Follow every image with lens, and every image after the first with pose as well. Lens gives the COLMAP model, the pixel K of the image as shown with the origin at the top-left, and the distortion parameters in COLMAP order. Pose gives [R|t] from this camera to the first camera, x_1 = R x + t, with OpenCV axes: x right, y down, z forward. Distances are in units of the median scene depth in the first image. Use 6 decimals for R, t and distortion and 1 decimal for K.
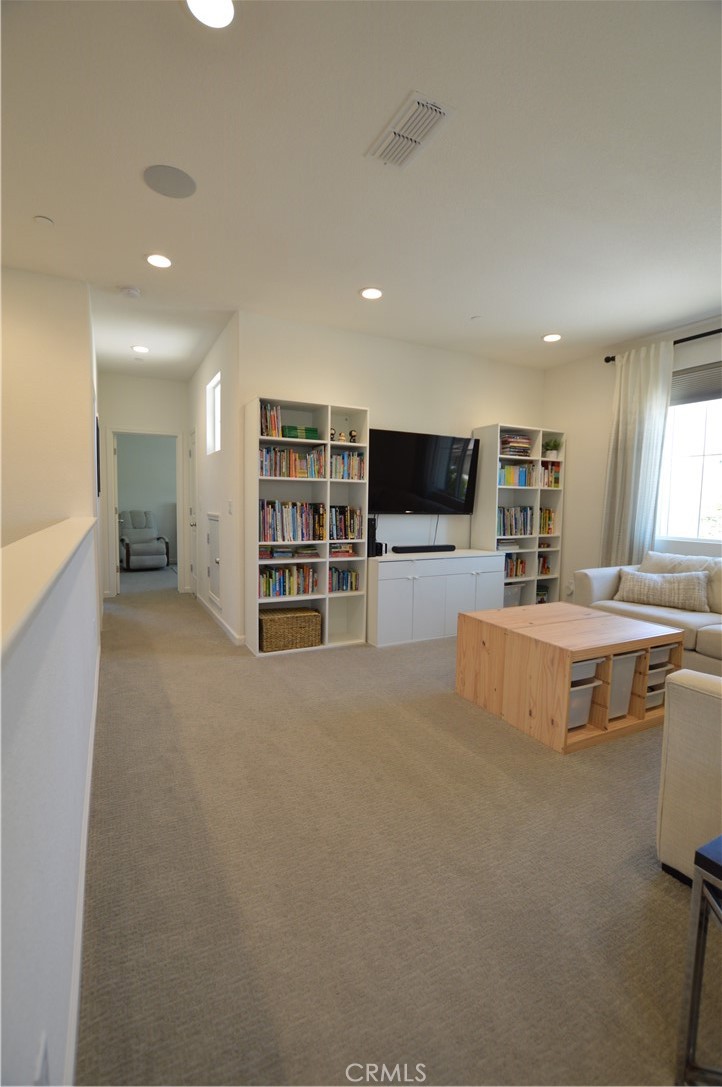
lens RADIAL K [[493.7, 0, 361.0], [0, 493.7, 543.5], [0, 0, 1]] dist [-0.001433, -0.000102]
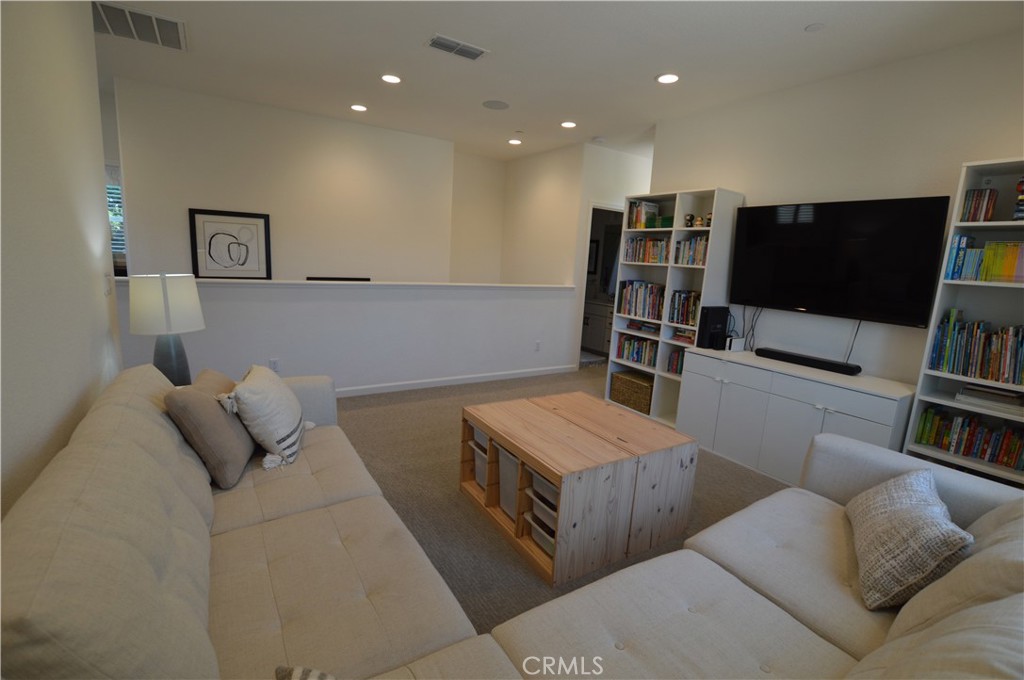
lens RADIAL K [[465.1, 0, 512.0], [0, 465.1, 340.0], [0, 0, 1]] dist [-0.001433, -0.000102]
pose [[0.092815, 0.168626, -0.981301, 0.894553], [-0.135266, 0.978553, 0.155360, -0.079822], [0.986452, 0.118317, 0.113634, 0.565618]]
